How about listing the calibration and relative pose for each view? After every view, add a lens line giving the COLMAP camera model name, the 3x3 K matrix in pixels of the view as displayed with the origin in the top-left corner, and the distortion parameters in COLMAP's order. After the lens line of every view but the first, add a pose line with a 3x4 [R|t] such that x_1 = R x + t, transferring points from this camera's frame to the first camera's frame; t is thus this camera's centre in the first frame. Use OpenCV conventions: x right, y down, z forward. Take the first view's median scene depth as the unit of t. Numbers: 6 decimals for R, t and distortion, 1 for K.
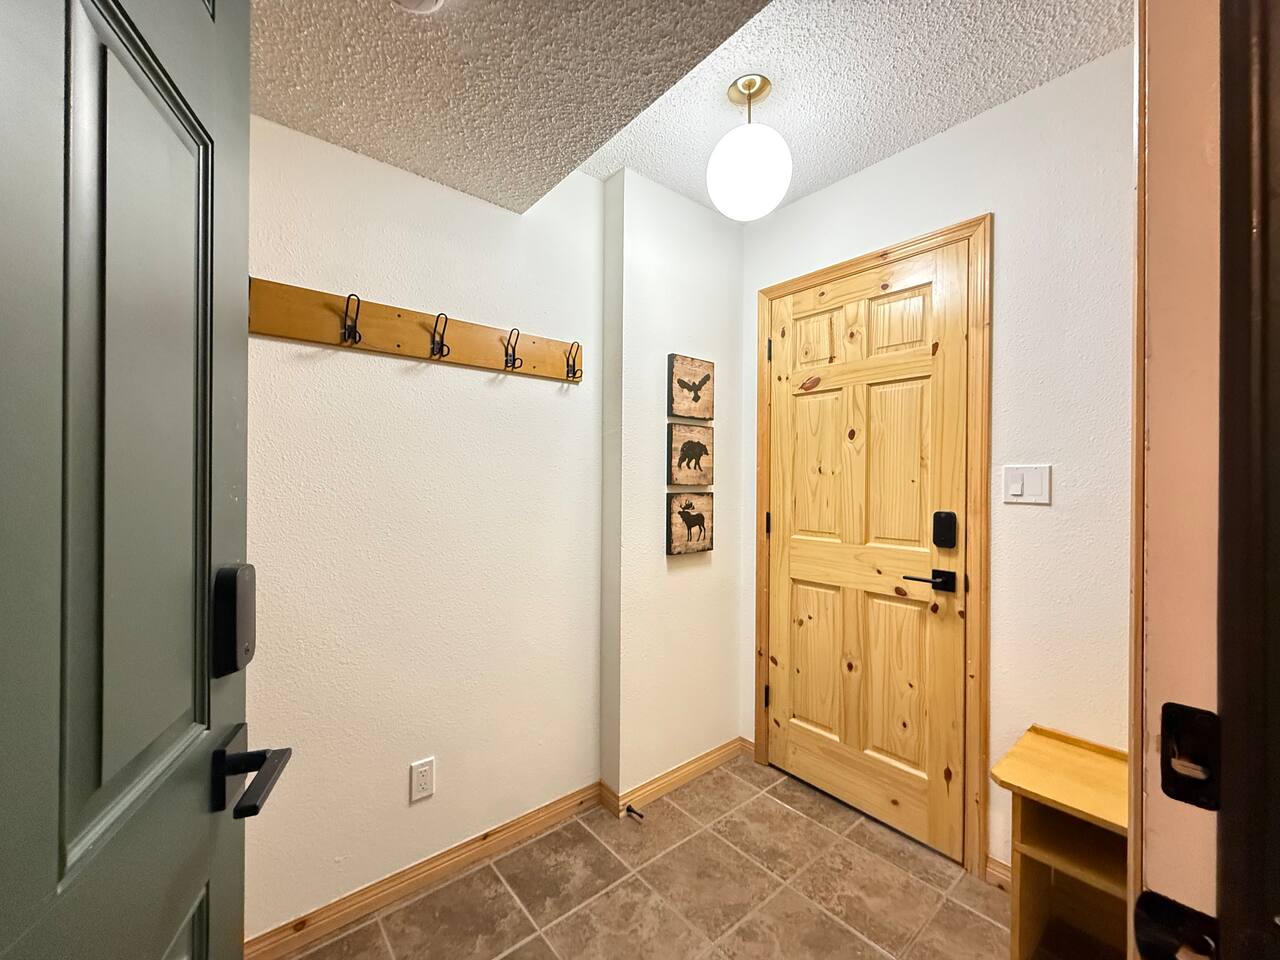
lens RADIAL K [[510.4, 0, 637.2], [0, 510.4, 476.3], [0, 0, 1]] dist [-0.001487, -0.000129]
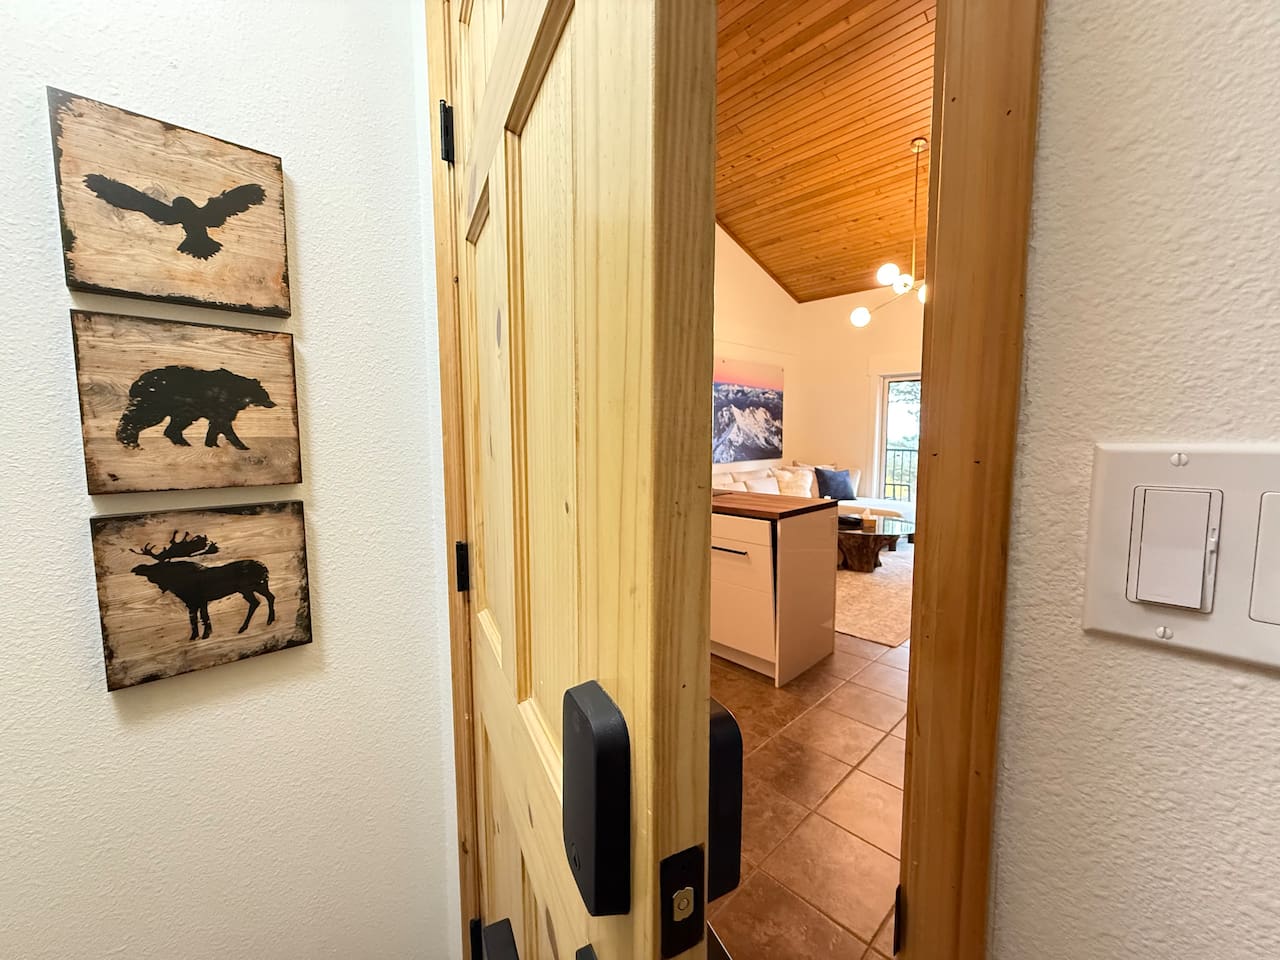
lens RADIAL K [[510.4, 0, 640.8], [0, 510.4, 480.6], [0, 0, 1]] dist [-0.001487, -0.000129]
pose [[0.997394, -0.018392, 0.069768, 0.396343], [0.011811, 0.995540, 0.093593, -0.019343], [-0.071178, -0.092525, 0.993163, 0.608332]]
